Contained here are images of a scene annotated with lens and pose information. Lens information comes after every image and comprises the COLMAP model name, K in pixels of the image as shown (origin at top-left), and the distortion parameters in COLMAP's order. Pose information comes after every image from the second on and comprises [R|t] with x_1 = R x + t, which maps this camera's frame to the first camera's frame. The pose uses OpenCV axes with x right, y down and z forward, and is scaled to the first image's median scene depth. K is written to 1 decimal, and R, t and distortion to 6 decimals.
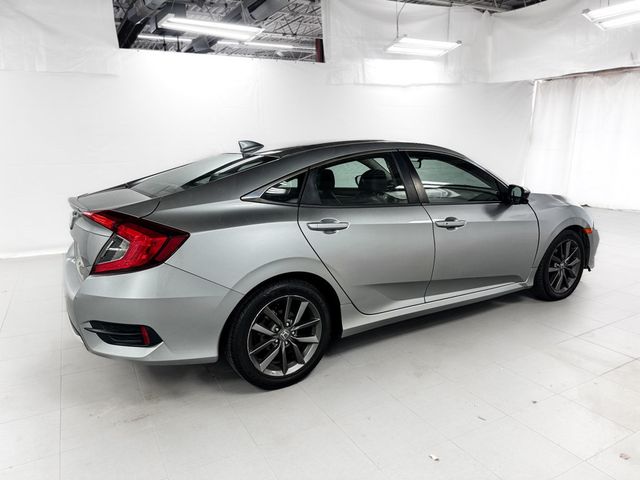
lens RADIAL K [[448.2, 0, 317.2], [0, 448.2, 248.6], [0, 0, 1]] dist [0.008543, -0.047771]
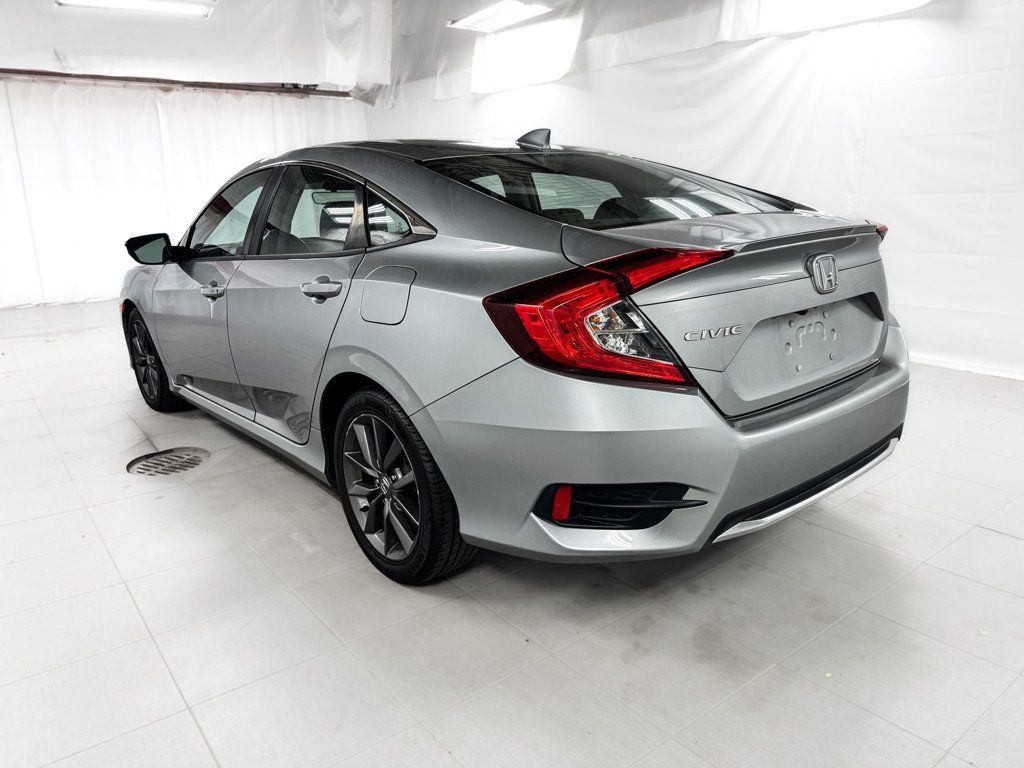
lens RADIAL K [[729.0, 0, 512.0], [0, 729.0, 384.0], [0, 0, 1]] dist [0.006609, -0.011964]
pose [[-0.159367, -0.228793, 0.960341, -0.451397], [0.256050, 0.929906, 0.264033, -0.085607], [-0.953436, 0.287974, -0.089614, 0.510513]]
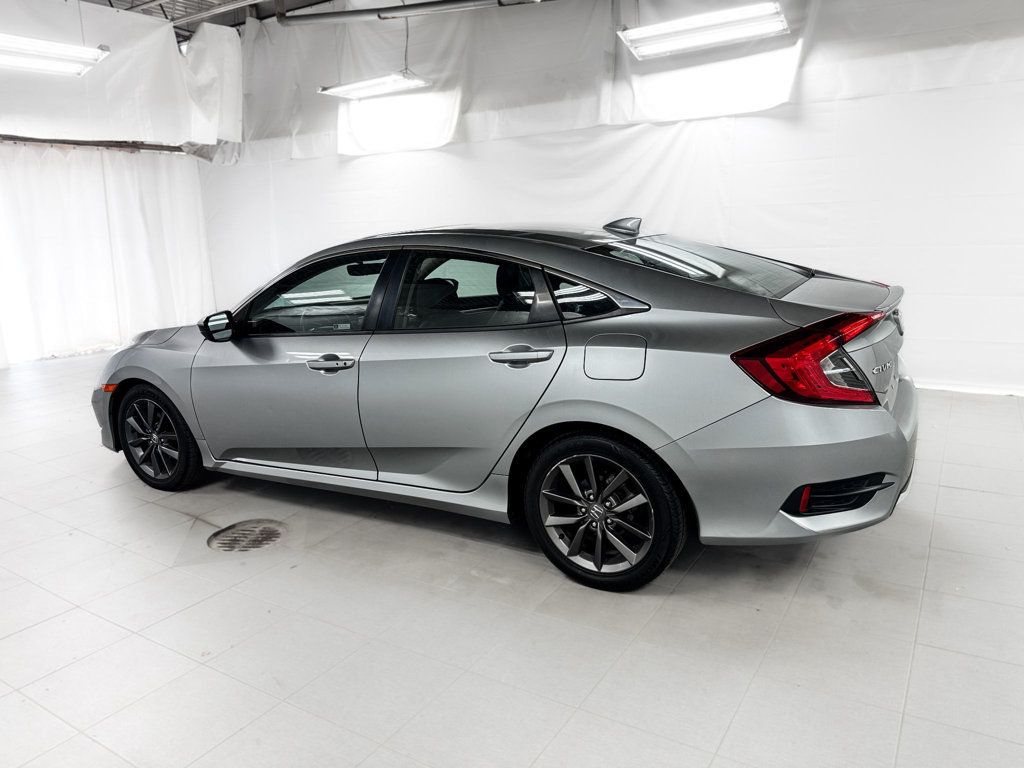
lens RADIAL K [[715.2, 0, 504.9], [0, 715.2, 380.7], [0, 0, 1]] dist [0.063307, -0.094215]
pose [[-0.483985, -0.147560, 0.862545, -0.442010], [0.250289, 0.921159, 0.298028, -0.164959], [-0.838519, 0.360127, -0.408894, 0.719183]]
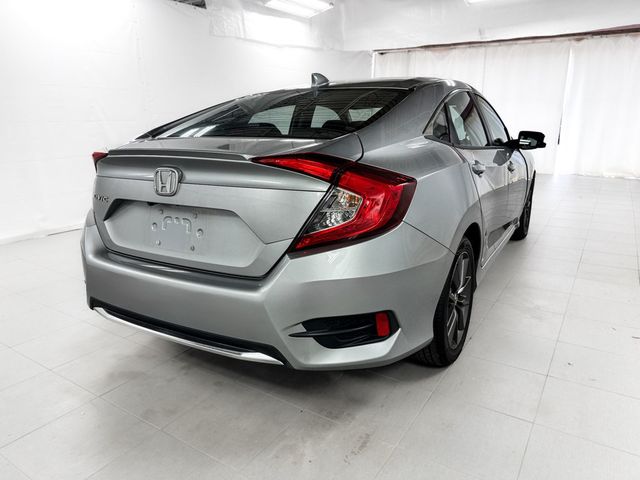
lens RADIAL K [[455.6, 0, 320.0], [0, 455.6, 240.0], [0, 0, 1]] dist [0.006609, -0.011964]
pose [[0.873687, -0.114846, 0.472737, -0.245509], [0.102746, 0.993377, 0.051439, 0.002955], [-0.475514, 0.003630, 0.879701, 0.122461]]
